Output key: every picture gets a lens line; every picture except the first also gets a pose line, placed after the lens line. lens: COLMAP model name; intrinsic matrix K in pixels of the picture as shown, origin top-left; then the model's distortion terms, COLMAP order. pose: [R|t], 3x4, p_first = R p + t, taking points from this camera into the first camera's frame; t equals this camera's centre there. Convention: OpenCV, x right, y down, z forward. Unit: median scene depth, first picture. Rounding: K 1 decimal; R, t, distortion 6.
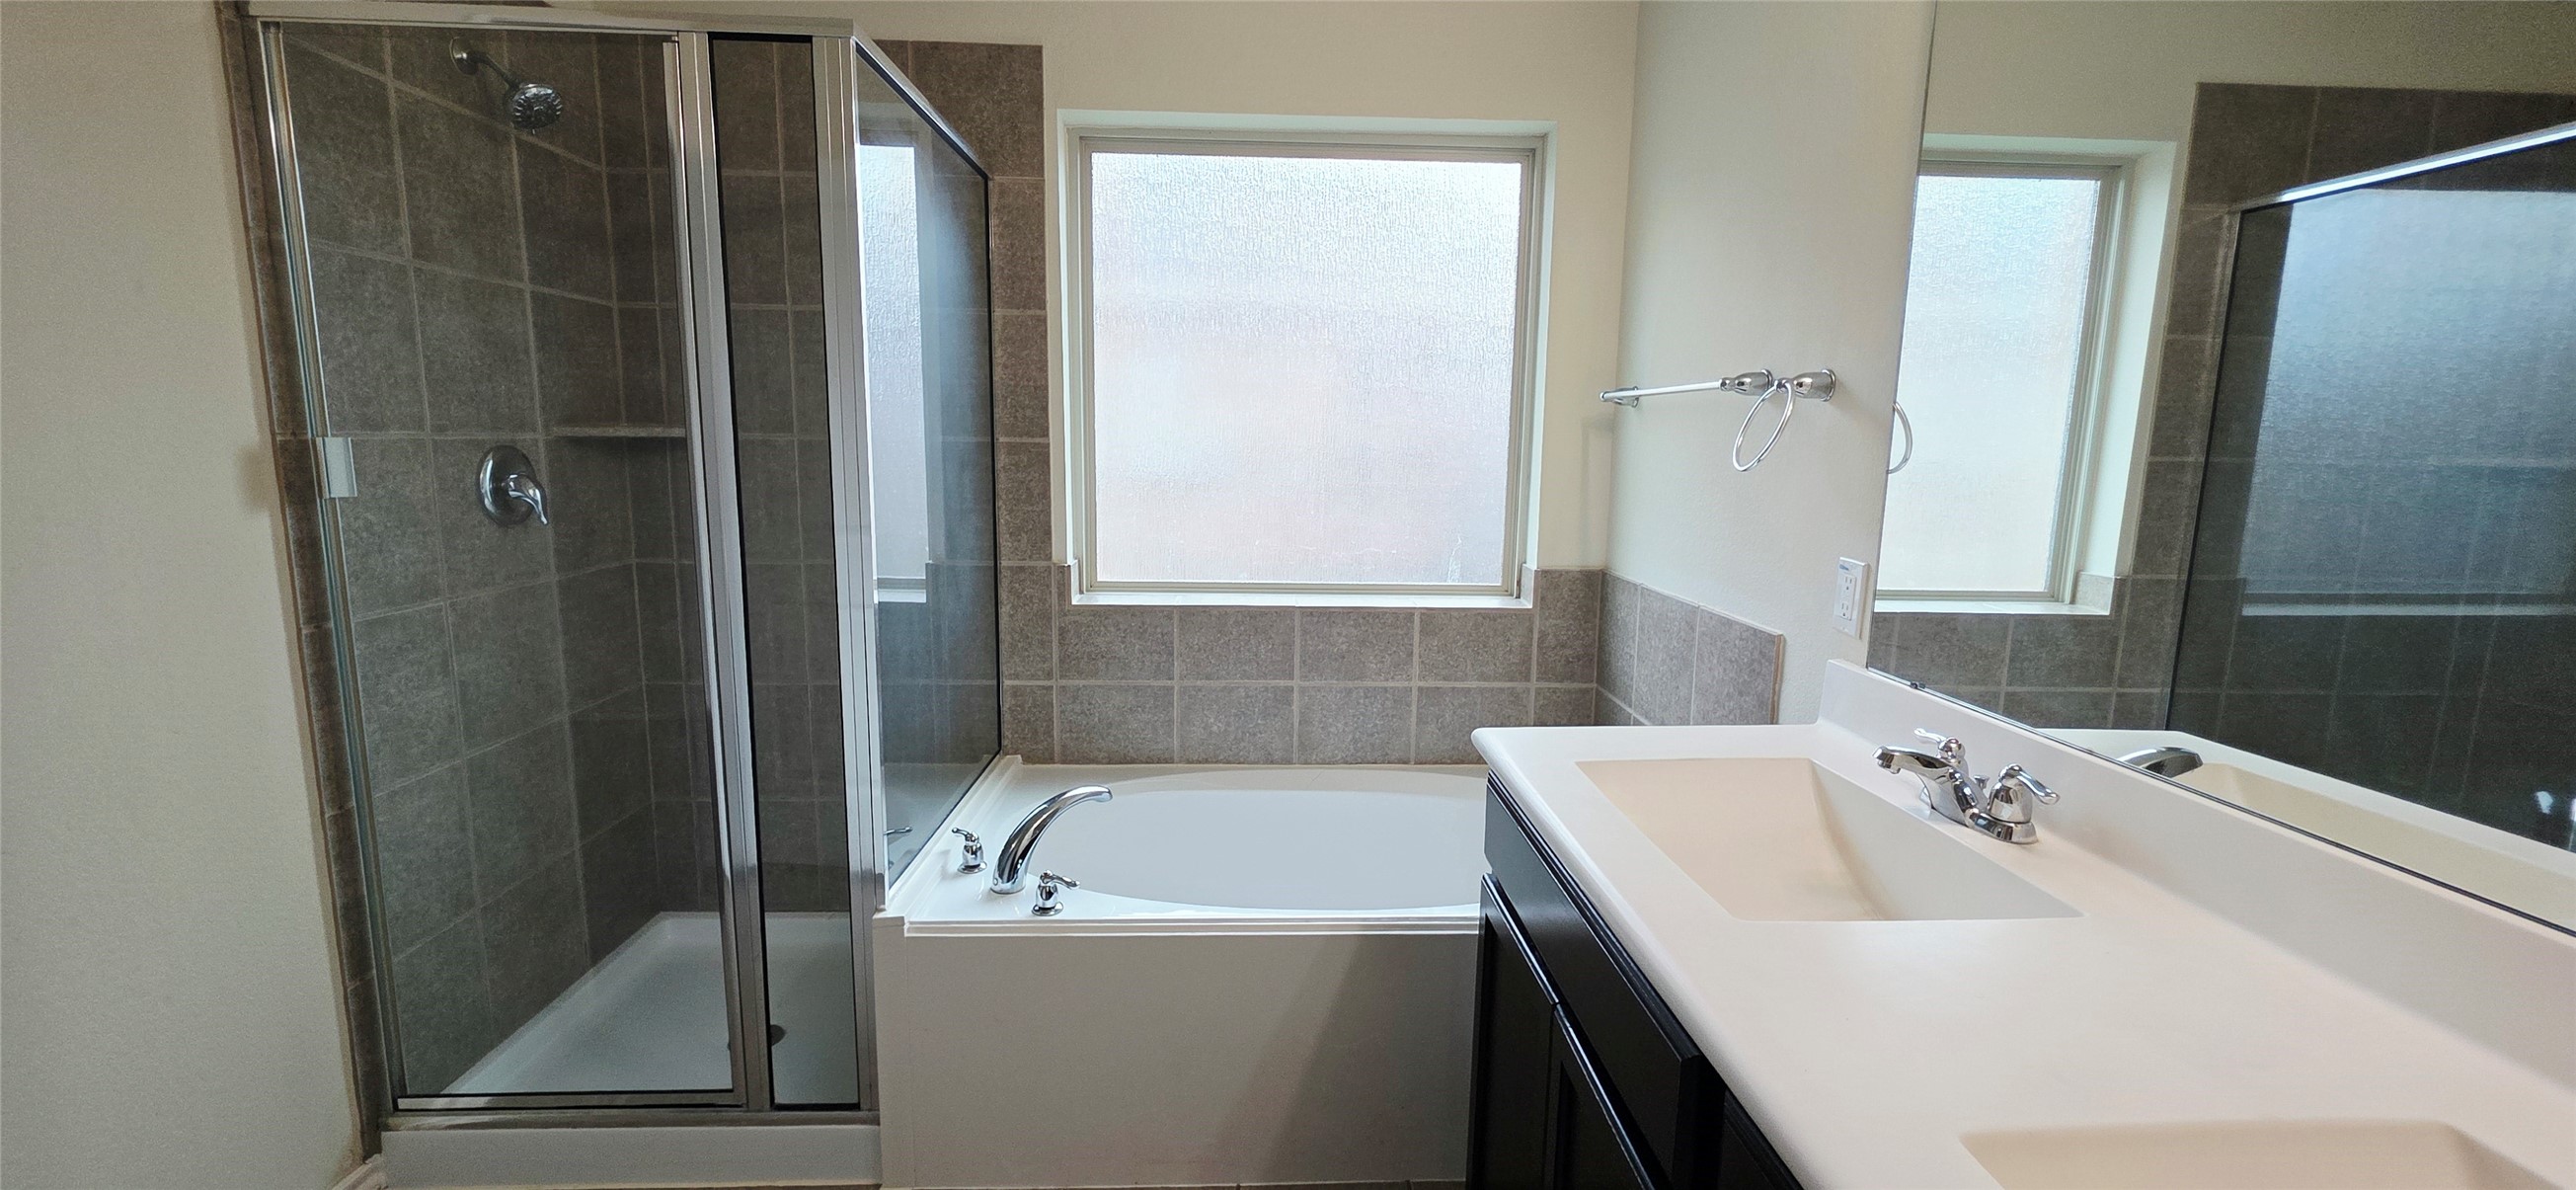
lens RADIAL K [[1023.4, 0, 1294.5], [0, 1023.4, 591.5], [0, 0, 1]] dist [0.001059, 0.000026]
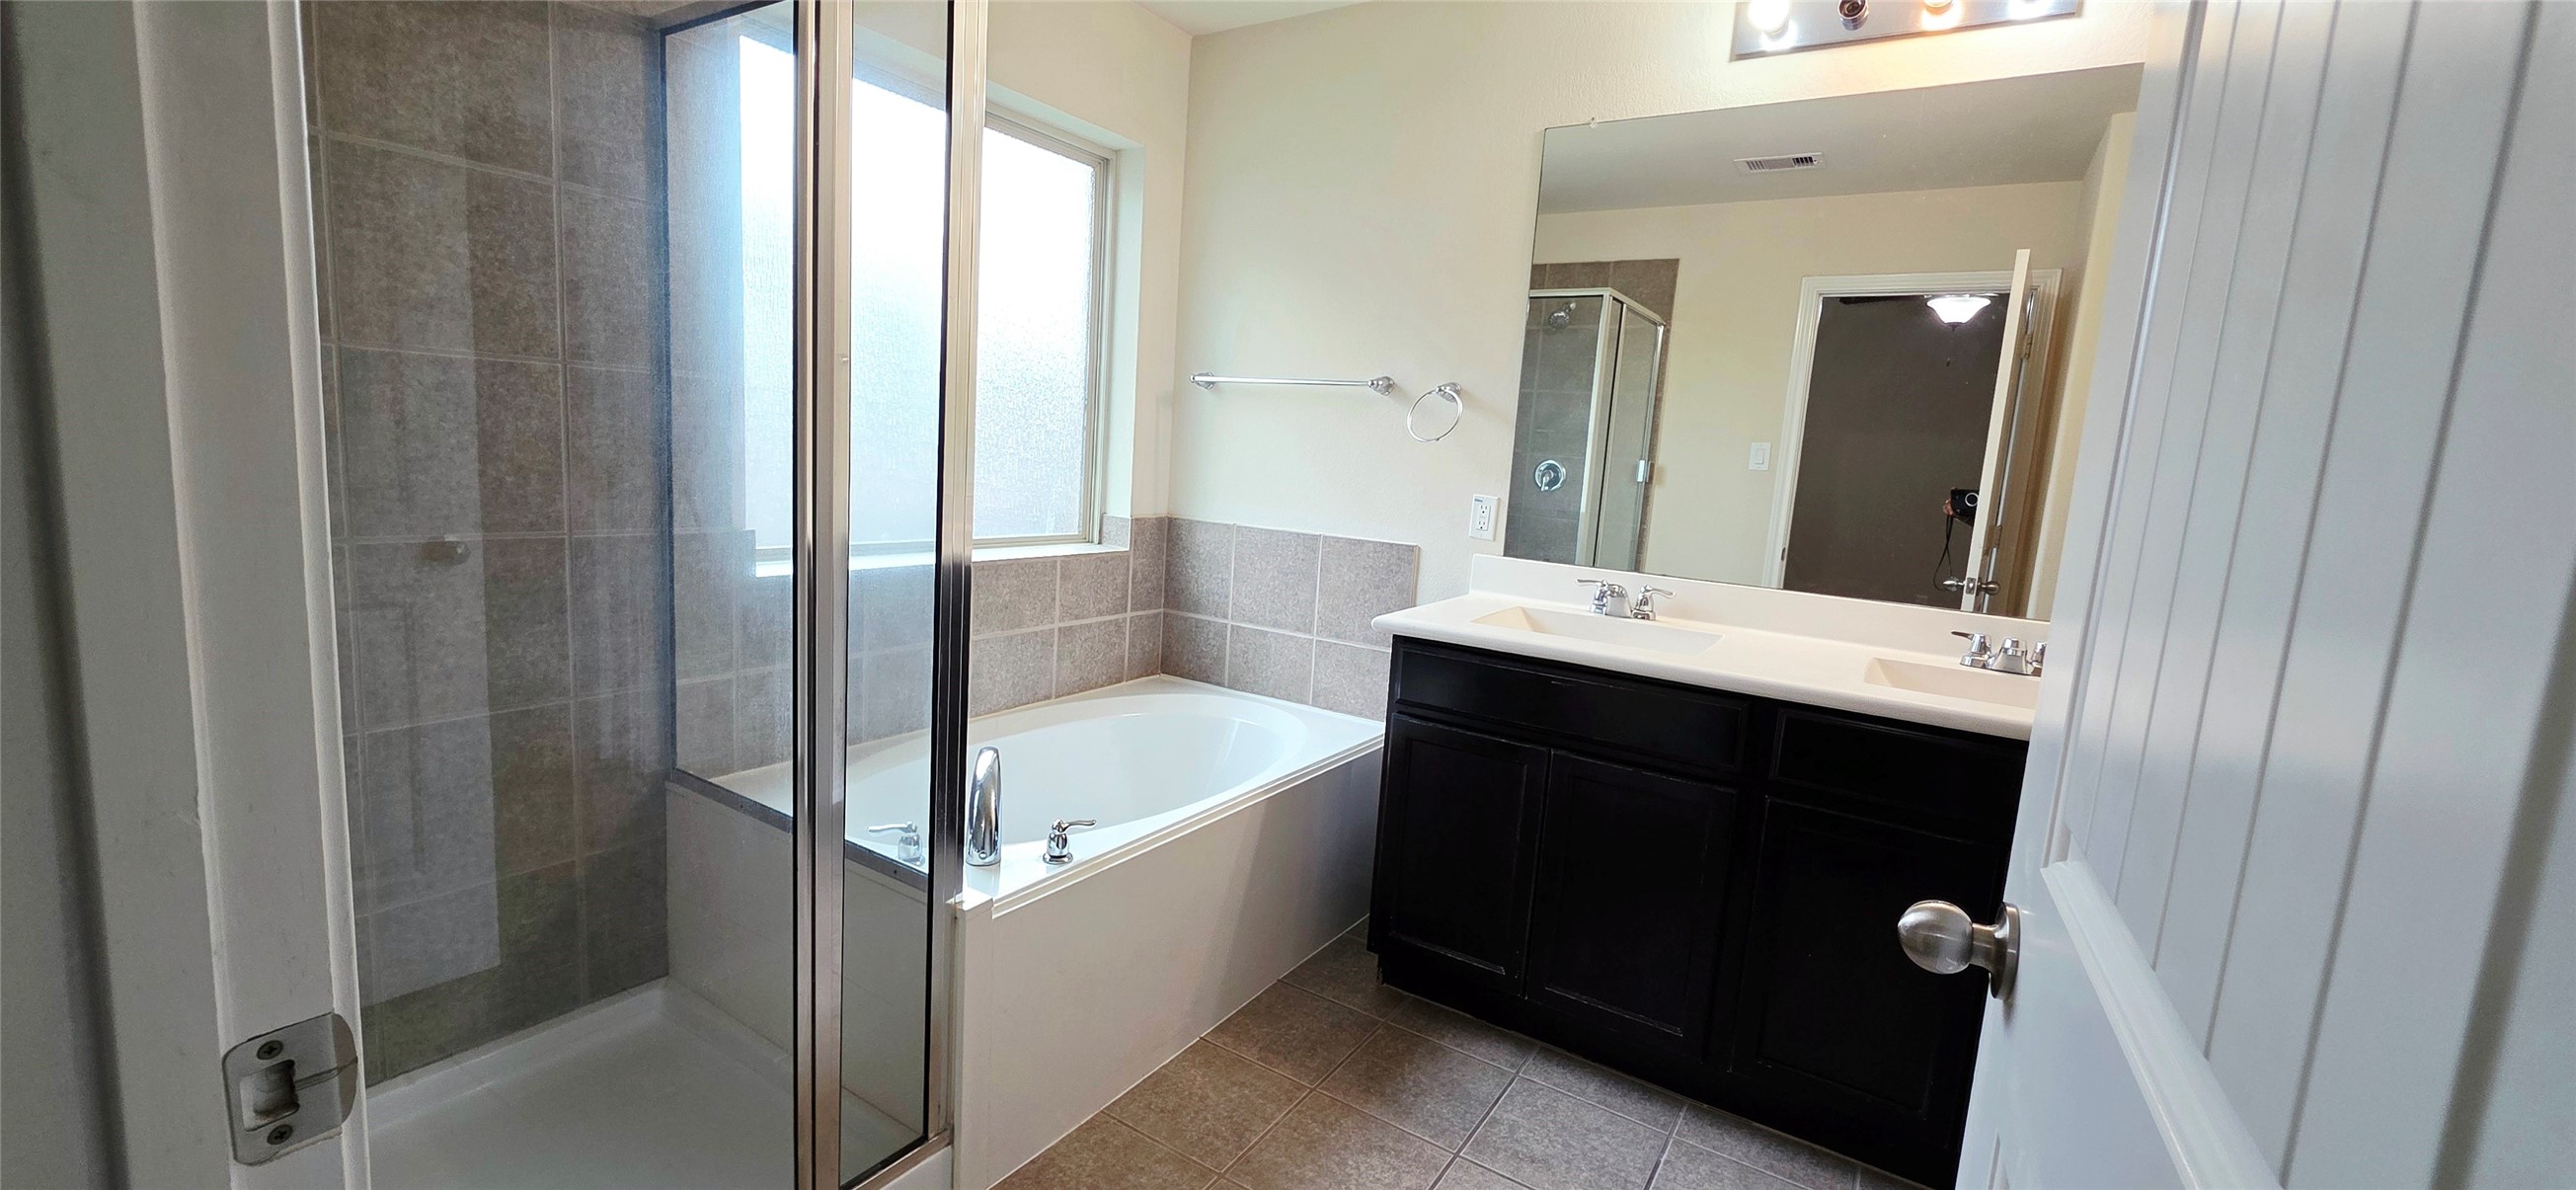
lens RADIAL K [[1020.0, 0, 1289.7], [0, 1020.0, 591.4], [0, 0, 1]] dist [0.001454, -0.000628]
pose [[0.578050, -0.091411, 0.810865, -0.637668], [0.063139, 0.995737, 0.067241, -0.004314], [-0.813555, 0.012329, 0.581357, 0.157453]]
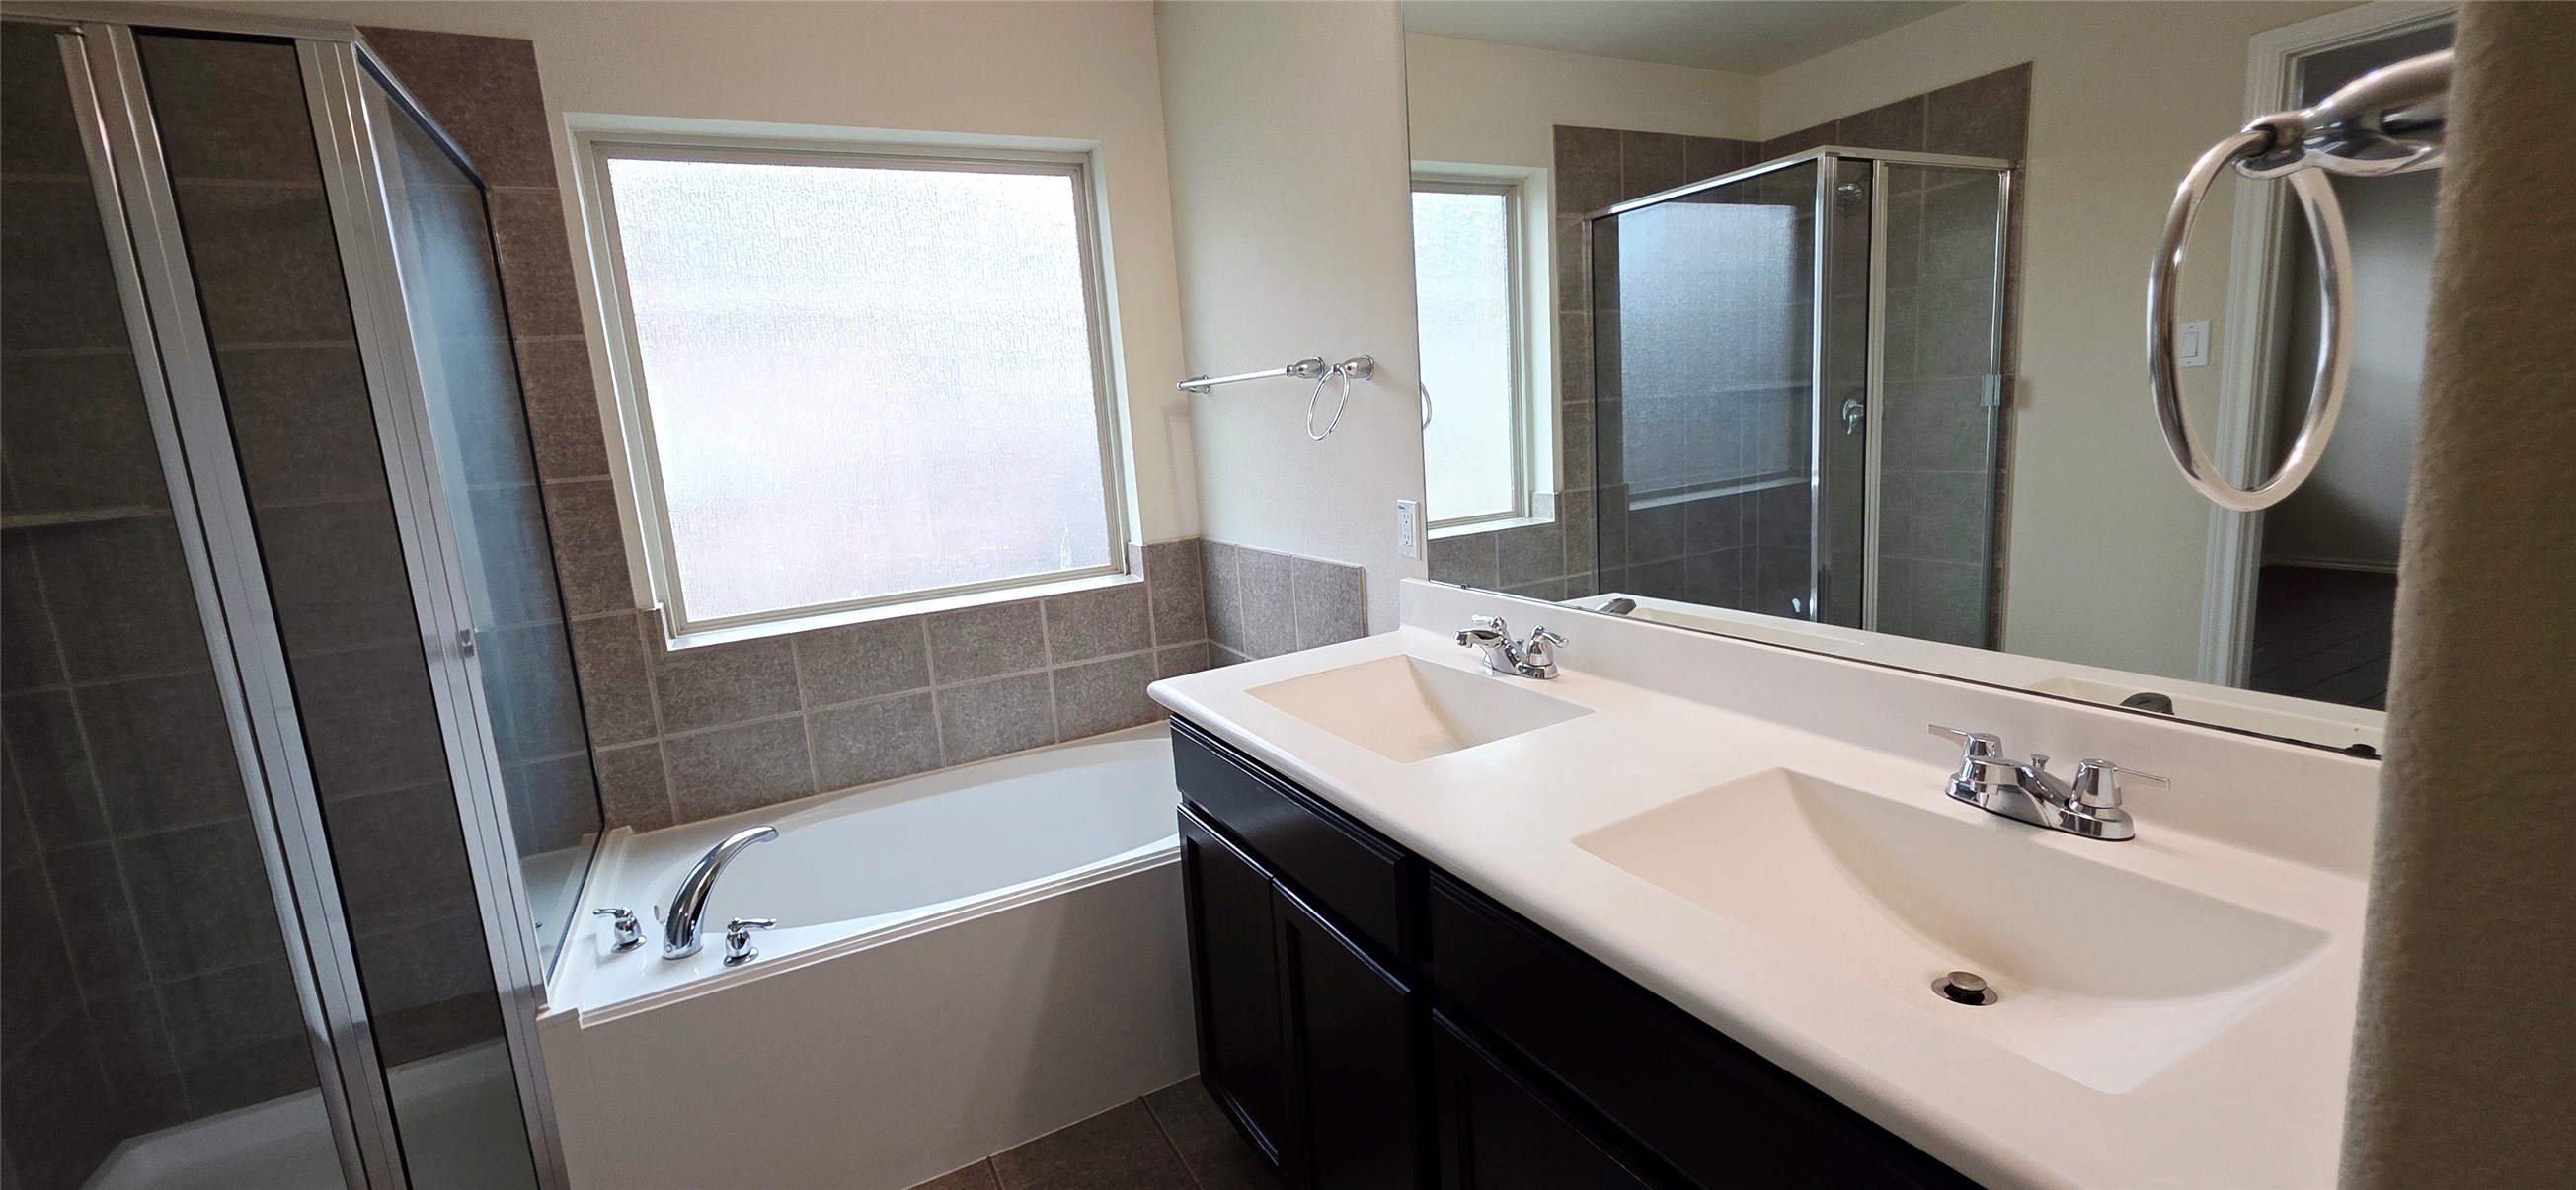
lens RADIAL K [[1020.0, 0, 1289.7], [0, 1020.0, 591.4], [0, 0, 1]] dist [0.001454, -0.000628]
pose [[0.897088, -0.153632, 0.414283, -0.086626], [0.148745, 0.987885, 0.044252, 0.002262], [-0.416063, 0.021925, 0.909072, -0.070021]]
